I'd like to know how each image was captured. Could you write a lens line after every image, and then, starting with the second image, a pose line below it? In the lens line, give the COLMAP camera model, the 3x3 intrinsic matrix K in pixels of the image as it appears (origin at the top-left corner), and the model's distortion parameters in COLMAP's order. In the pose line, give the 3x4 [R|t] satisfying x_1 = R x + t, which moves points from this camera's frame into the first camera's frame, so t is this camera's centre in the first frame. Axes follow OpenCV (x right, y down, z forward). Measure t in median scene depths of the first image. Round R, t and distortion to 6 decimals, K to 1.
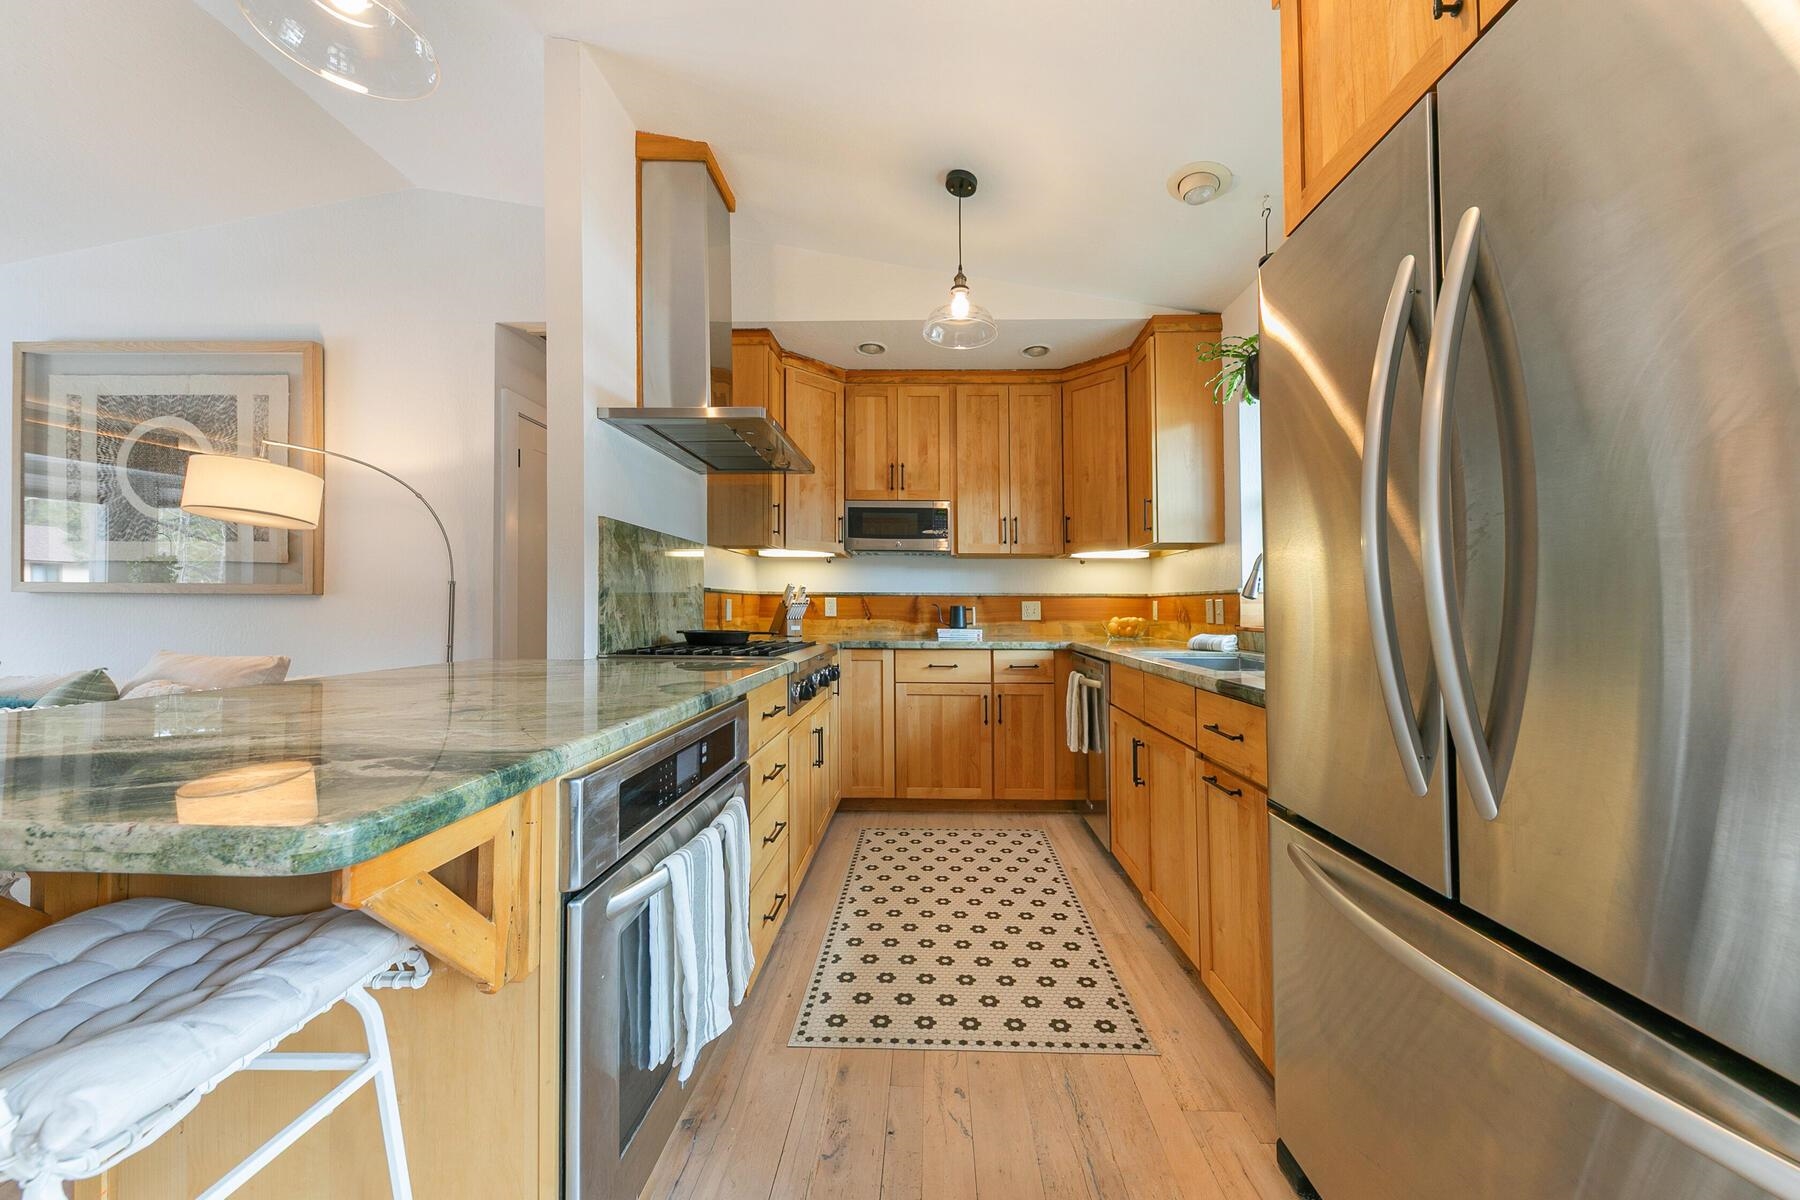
lens RADIAL K [[628.4, 0, 906.8], [0, 628.4, 599.0], [0, 0, 1]] dist [0.000716, -0.000057]
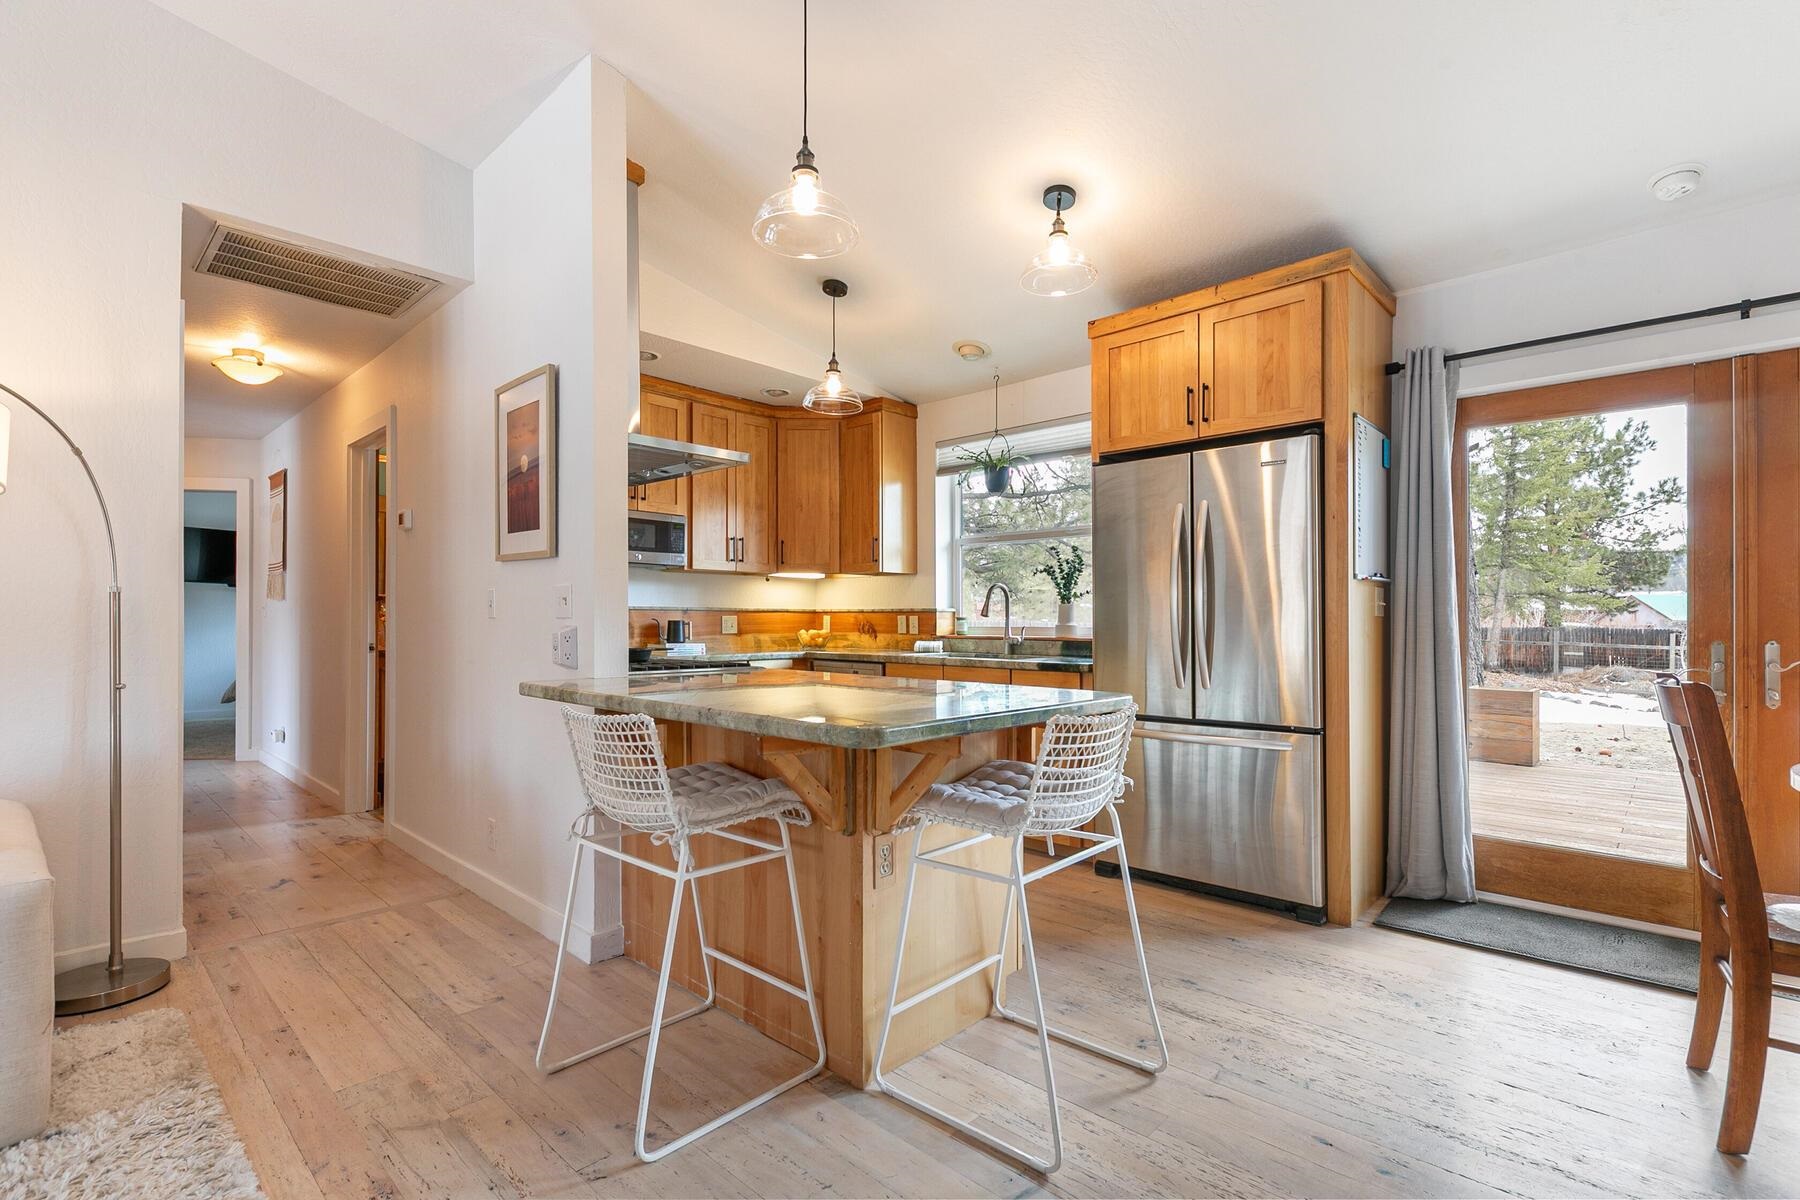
lens RADIAL K [[822.3, 0, 908.1], [0, 822.3, 609.7], [0, 0, 1]] dist [0.002716, 0.000707]
pose [[0.664405, 0.005021, 0.747355, -0.726804], [-0.010145, 0.999946, 0.002302, -0.014441], [-0.747303, -0.009112, 0.664420, -0.148562]]
